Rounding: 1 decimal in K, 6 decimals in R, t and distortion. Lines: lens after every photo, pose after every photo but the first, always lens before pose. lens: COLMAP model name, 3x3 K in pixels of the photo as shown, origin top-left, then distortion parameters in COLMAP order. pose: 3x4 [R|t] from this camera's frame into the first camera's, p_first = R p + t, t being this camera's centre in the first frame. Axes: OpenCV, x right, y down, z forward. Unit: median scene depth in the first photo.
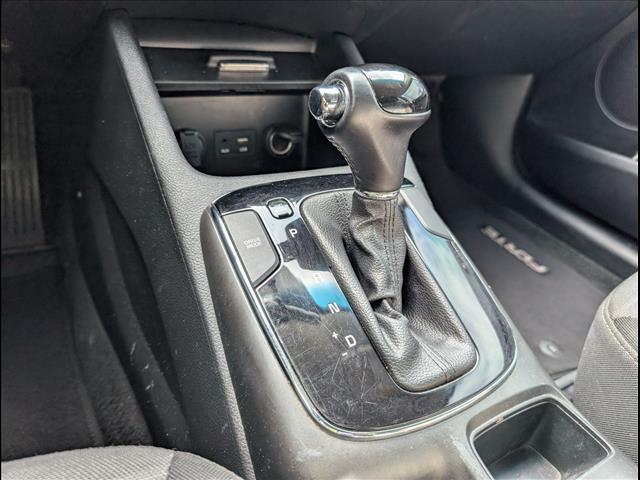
lens RADIAL K [[411.0, 0, 320.0], [0, 411.0, 240.0], [0, 0, 1]] dist [-0.000197, 0.000346]
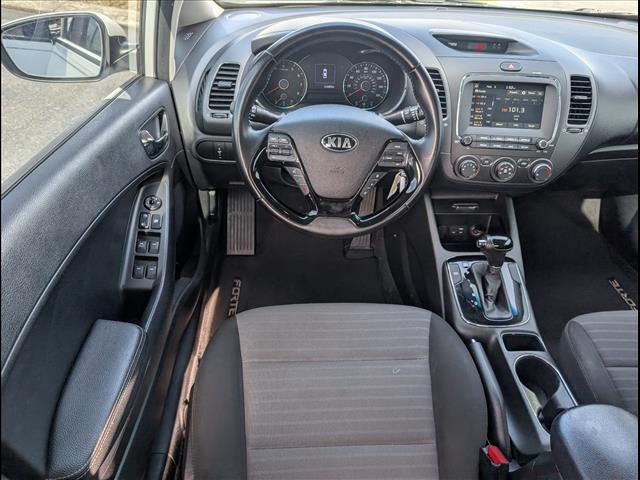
lens RADIAL K [[411.0, 0, 320.0], [0, 411.0, 240.0], [0, 0, 1]] dist [-0.000197, 0.000346]
pose [[0.850065, 0.168104, -0.499130, 0.528963], [-0.151307, 0.985692, 0.074285, -0.336118], [0.504476, 0.012374, 0.863337, -2.479823]]
